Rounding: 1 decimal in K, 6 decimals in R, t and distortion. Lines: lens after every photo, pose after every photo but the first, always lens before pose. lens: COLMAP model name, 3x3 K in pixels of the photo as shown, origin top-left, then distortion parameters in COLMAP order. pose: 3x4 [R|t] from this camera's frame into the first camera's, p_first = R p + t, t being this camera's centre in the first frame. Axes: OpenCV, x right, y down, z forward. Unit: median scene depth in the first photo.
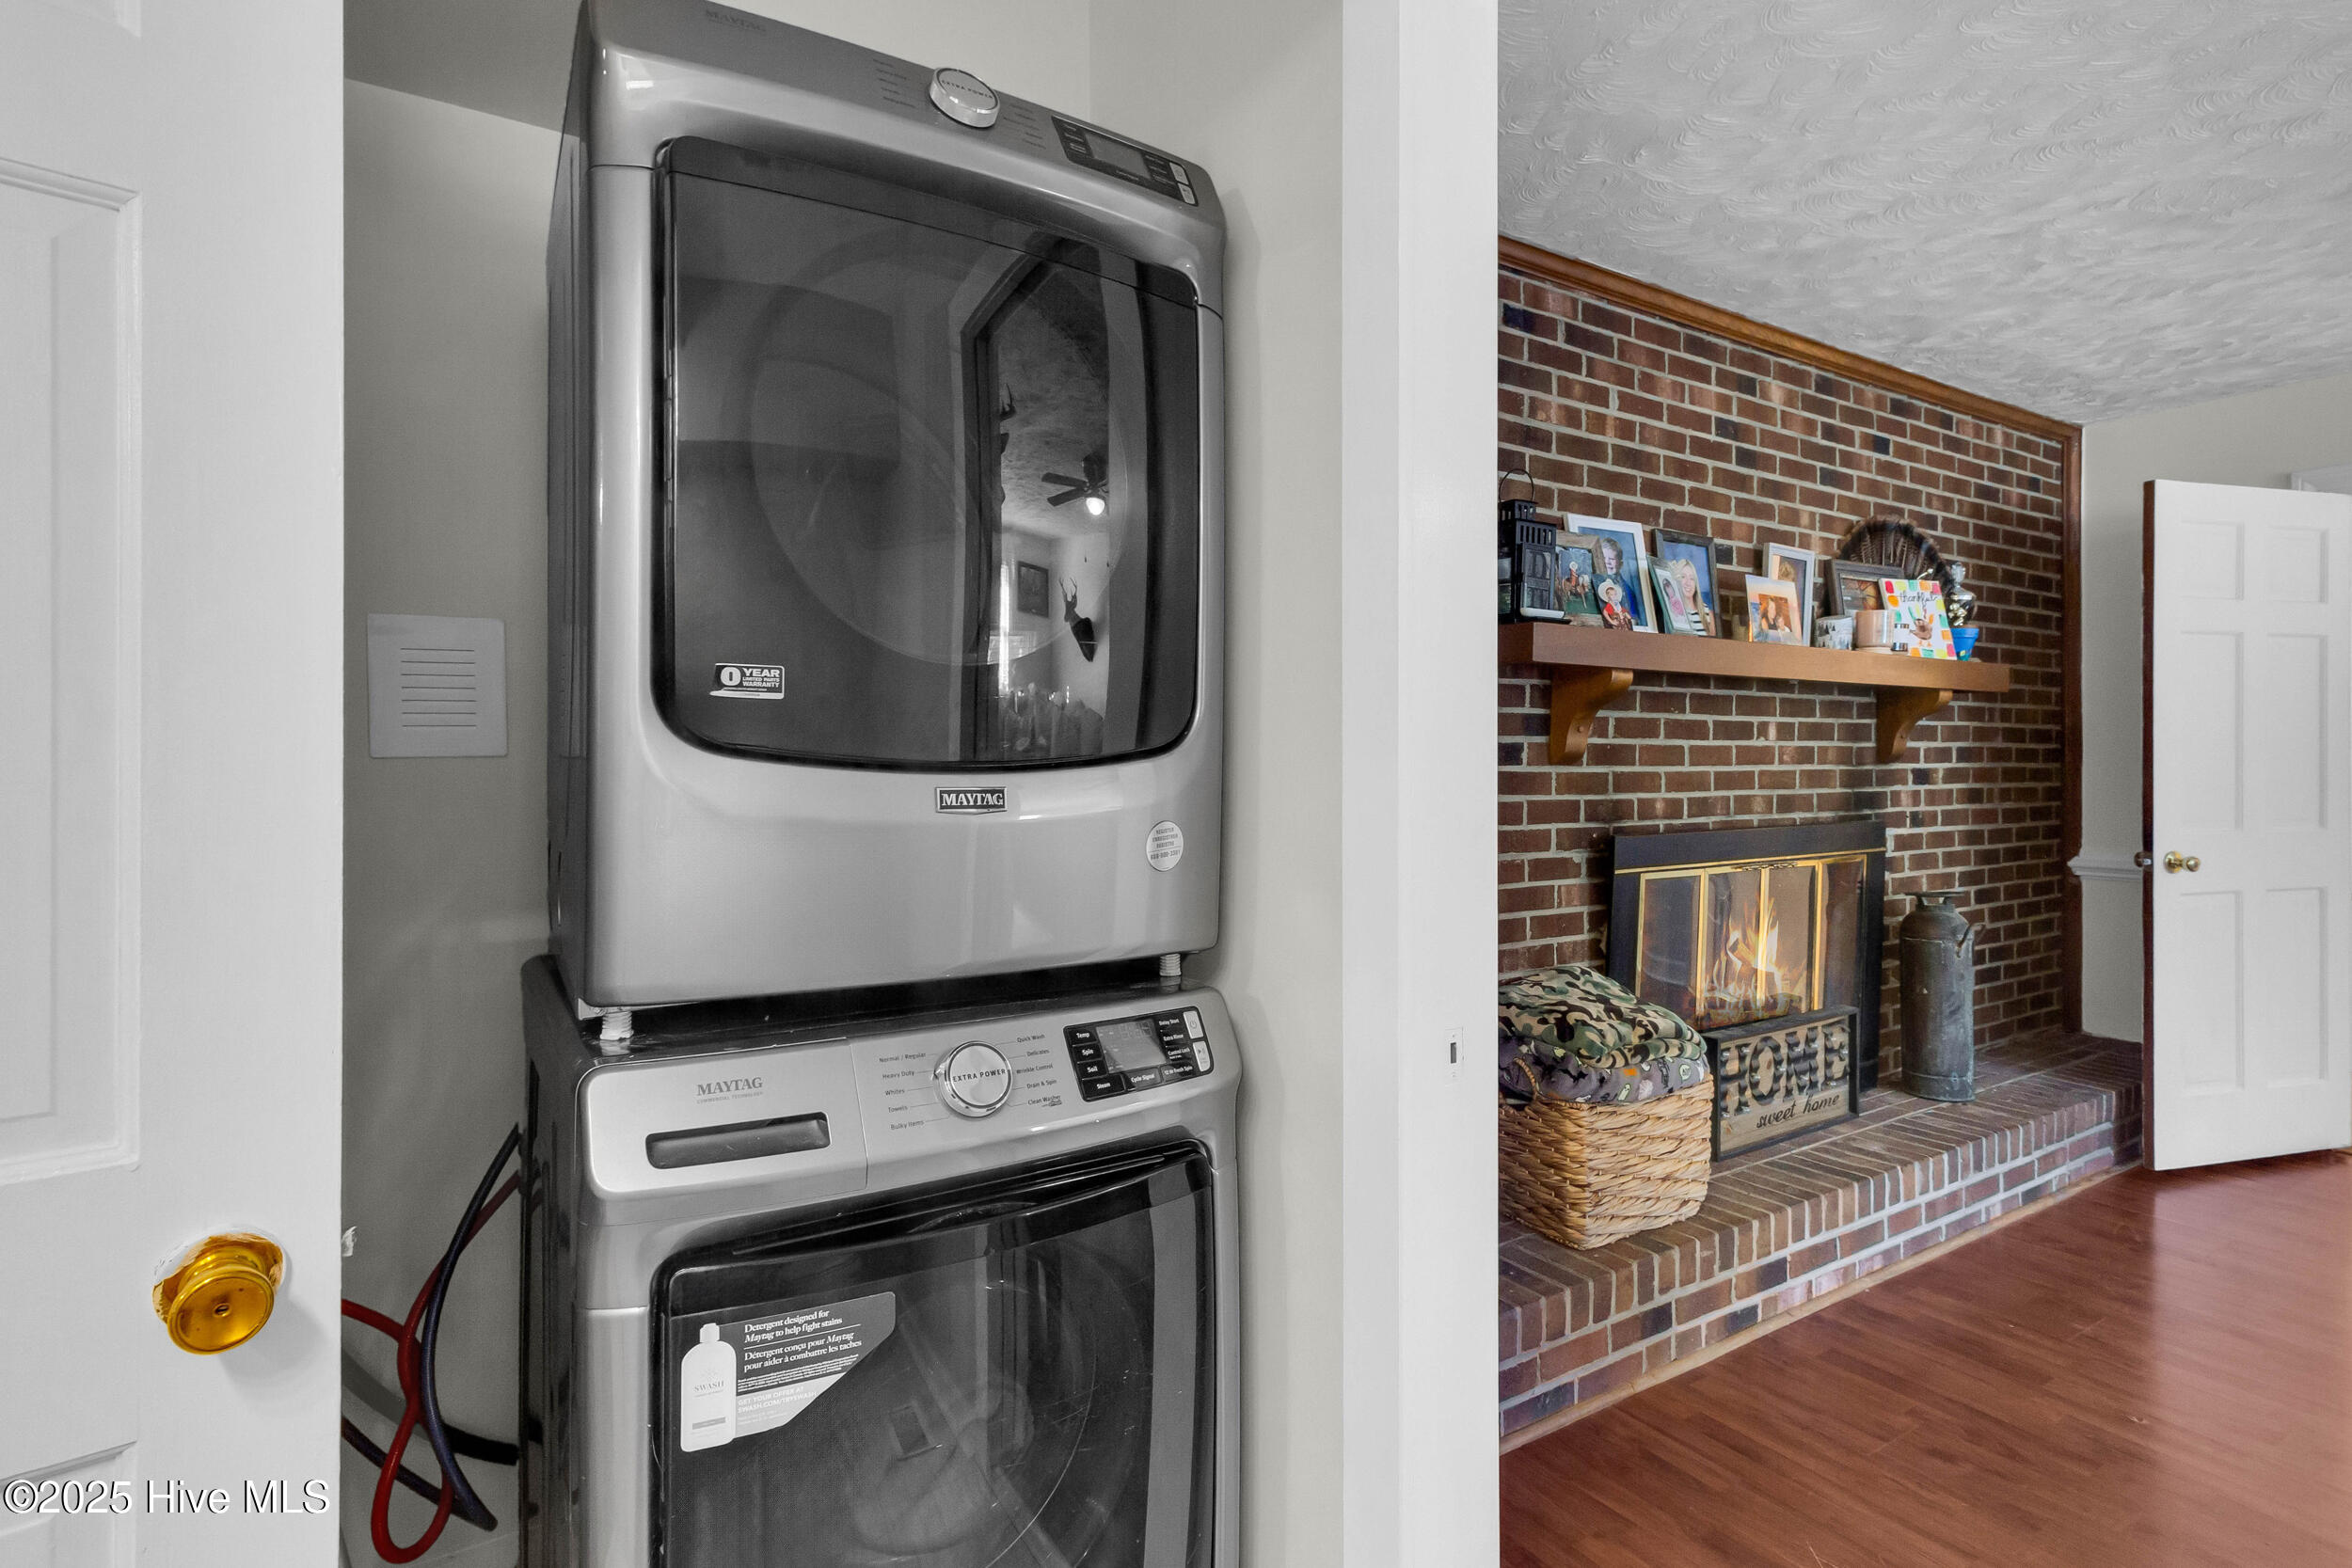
lens RADIAL K [[1136.5, 0, 1184.1], [0, 1136.5, 749.4], [0, 0, 1]] dist [-0.000180, 0.000216]
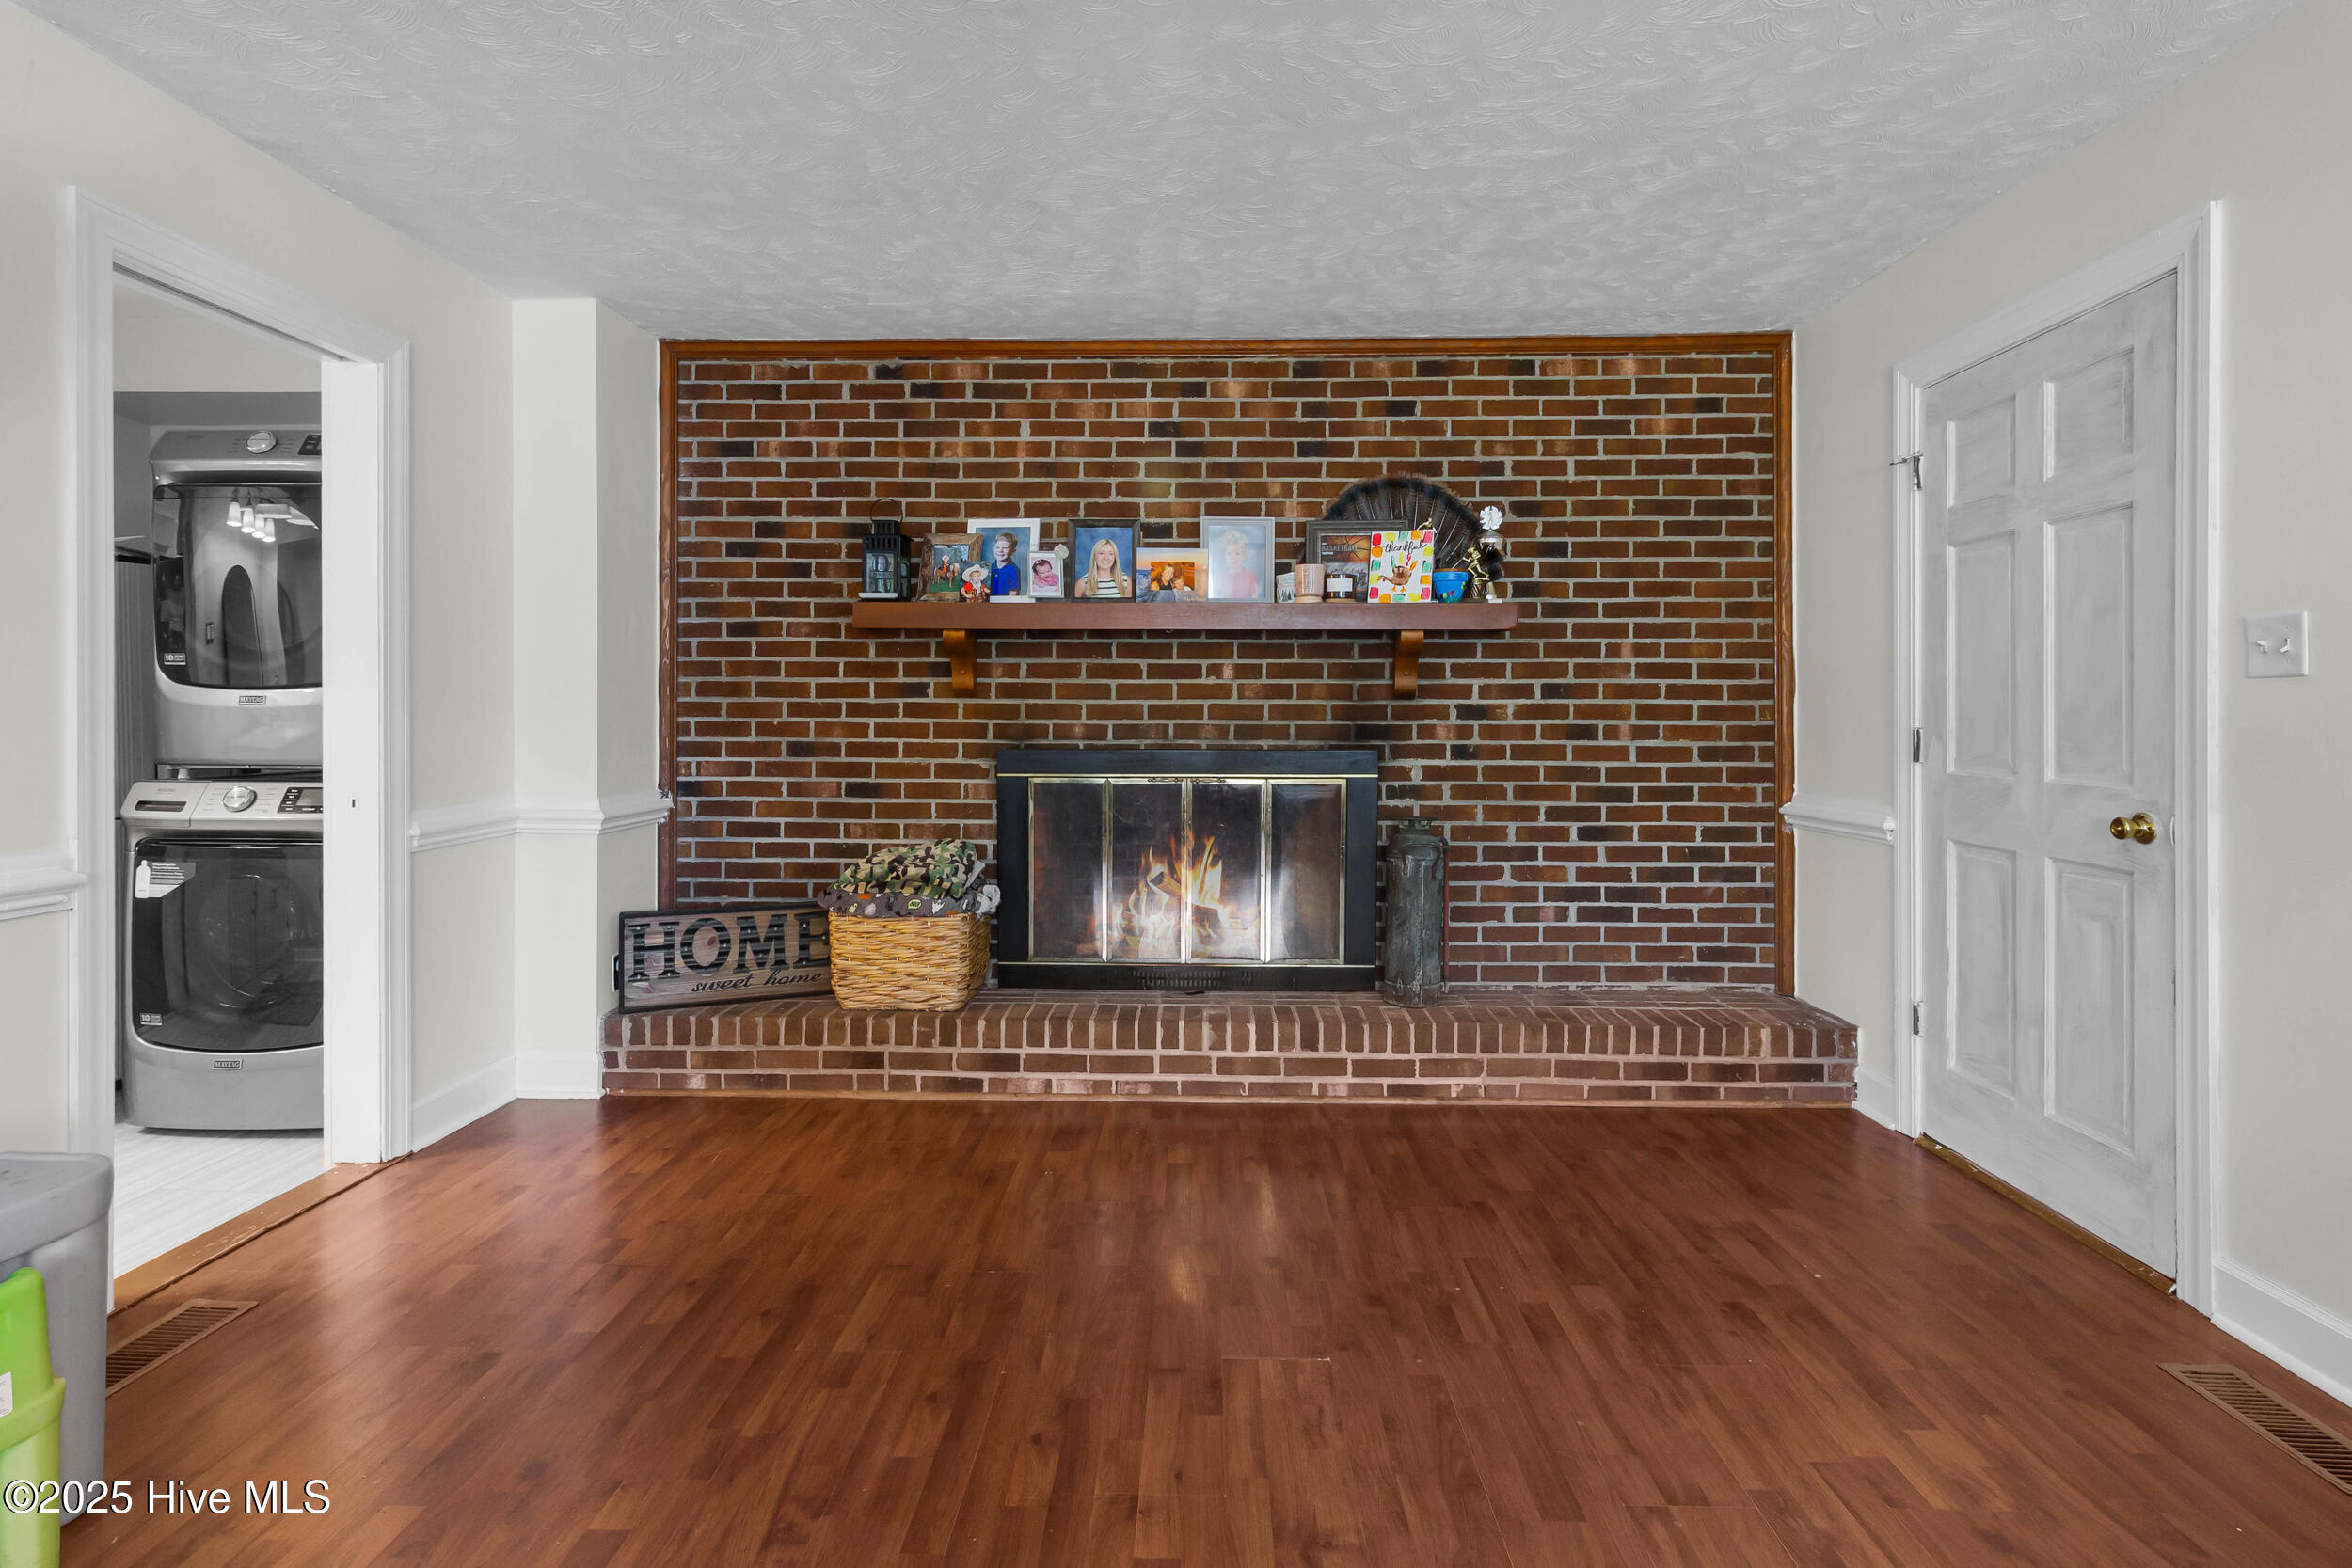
lens RADIAL K [[1127.1, 0, 1178.6], [0, 1127.1, 708.8], [0, 0, 1]] dist [-0.000910, 0.000485]
pose [[0.841790, -0.000853, -0.539805, 1.253664], [0.001002, 0.999999, -0.000018, 0.026405], [0.539805, -0.000526, 0.841790, -0.035212]]
